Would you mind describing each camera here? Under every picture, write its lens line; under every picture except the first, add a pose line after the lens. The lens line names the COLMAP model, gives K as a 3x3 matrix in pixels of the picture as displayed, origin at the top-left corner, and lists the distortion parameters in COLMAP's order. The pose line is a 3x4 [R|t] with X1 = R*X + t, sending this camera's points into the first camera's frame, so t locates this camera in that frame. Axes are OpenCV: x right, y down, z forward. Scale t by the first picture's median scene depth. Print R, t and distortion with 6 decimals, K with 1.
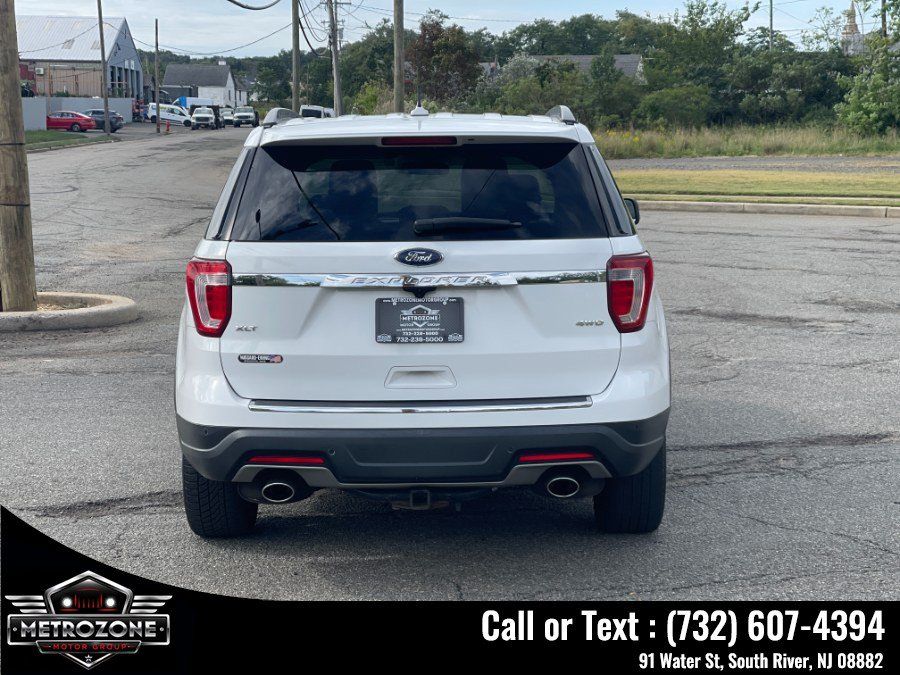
lens RADIAL K [[1651.6, 0, 450.0], [0, 1651.6, 337.5], [0, 0, 1]] dist [0.235492, -0.318770]
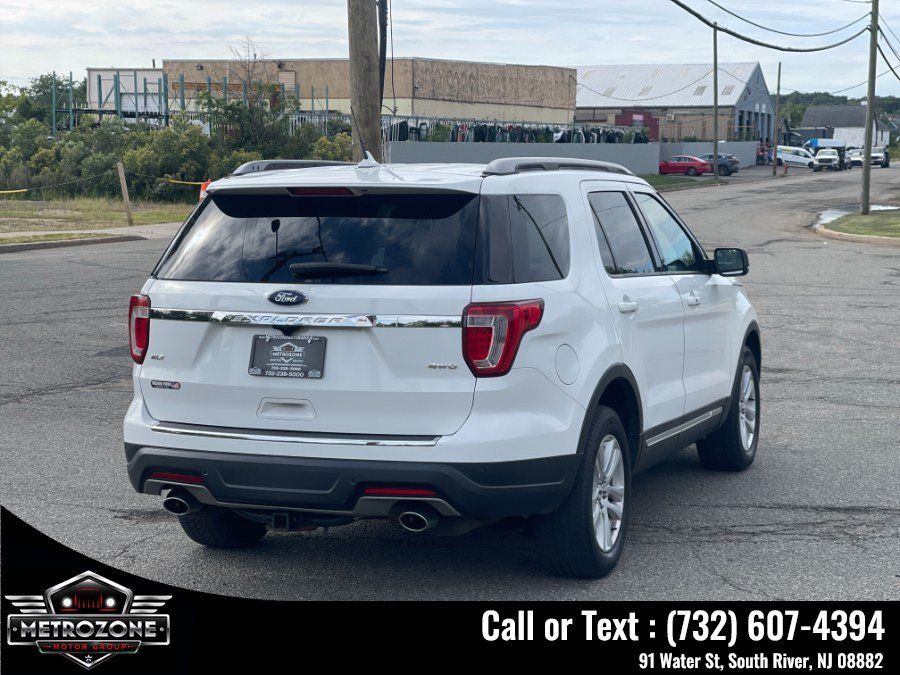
lens RADIAL K [[1651.6, 0, 450.0], [0, 1651.6, 337.5], [0, 0, 1]] dist [0.235492, -0.318770]
pose [[0.927135, 0.038784, -0.372714, 0.471989], [-0.048052, 0.998723, -0.015604, -0.010667], [0.371633, 0.032376, 0.927815, 0.032169]]
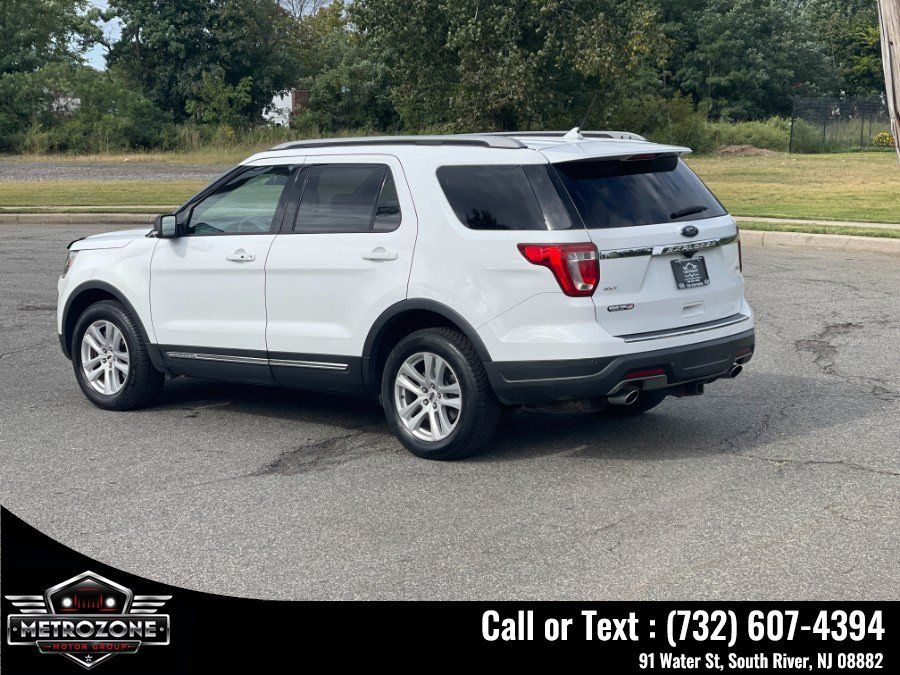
lens RADIAL K [[1651.6, 0, 450.0], [0, 1651.6, 337.5], [0, 0, 1]] dist [0.235492, -0.318770]
pose [[0.662095, -0.099581, 0.742774, -1.282690], [0.103024, 0.993817, 0.041405, -0.036392], [-0.742305, 0.049109, 0.668261, 0.136172]]
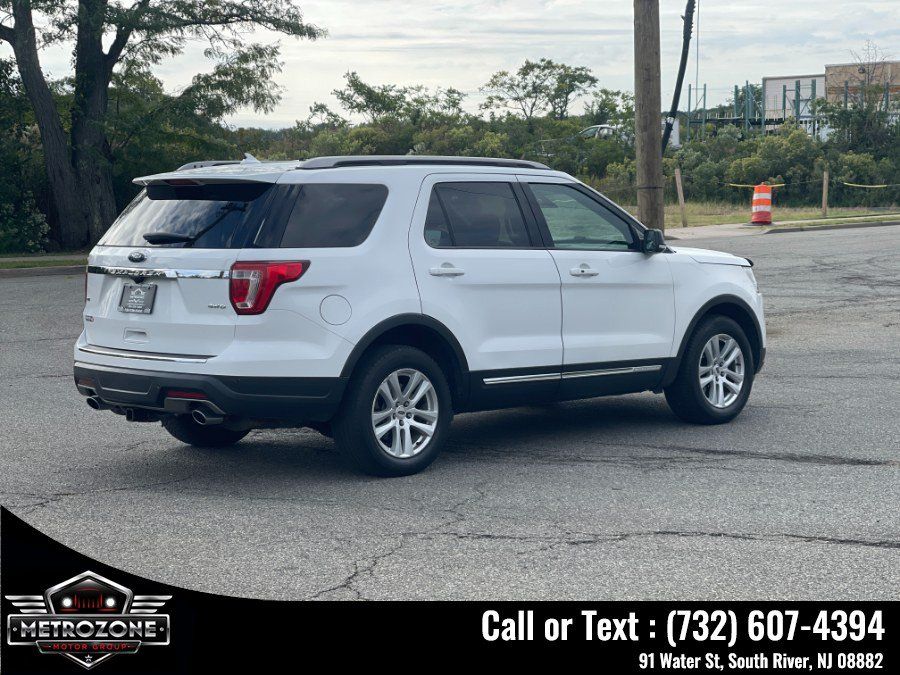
lens RADIAL K [[1651.6, 0, 450.0], [0, 1651.6, 337.5], [0, 0, 1]] dist [0.235492, -0.318770]
pose [[0.692803, 0.060310, -0.718601, 1.260957], [-0.079309, 0.996824, 0.007199, -0.008170], [0.716753, 0.052004, 0.695385, 0.133080]]
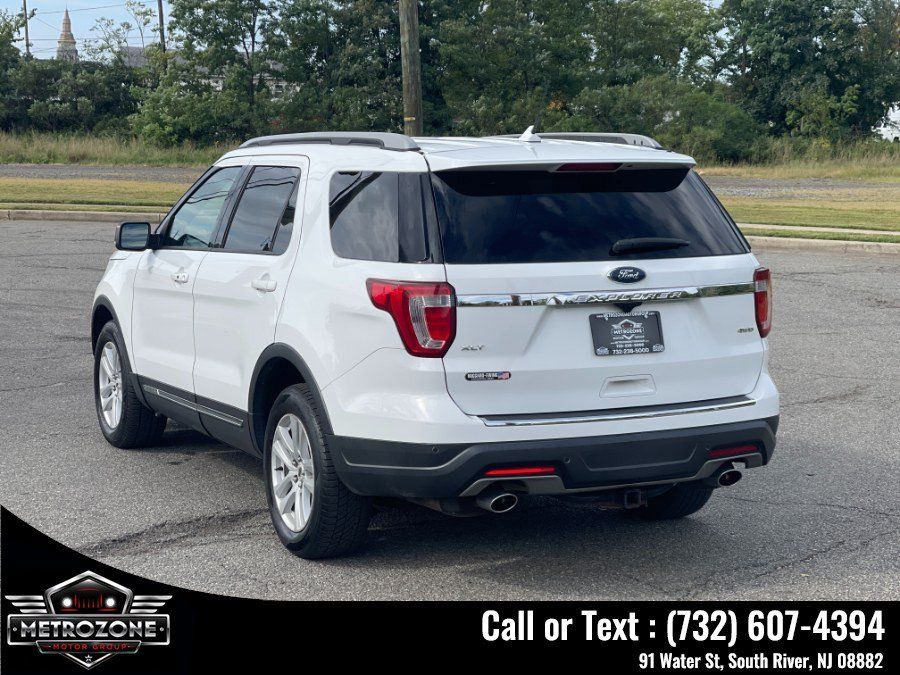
lens RADIAL K [[1651.6, 0, 450.0], [0, 1651.6, 337.5], [0, 0, 1]] dist [0.235492, -0.318770]
pose [[0.897193, -0.038994, 0.439915, -0.583719], [0.040956, 0.999148, 0.005036, -0.017423], [-0.439736, 0.013499, 0.898025, 0.076700]]
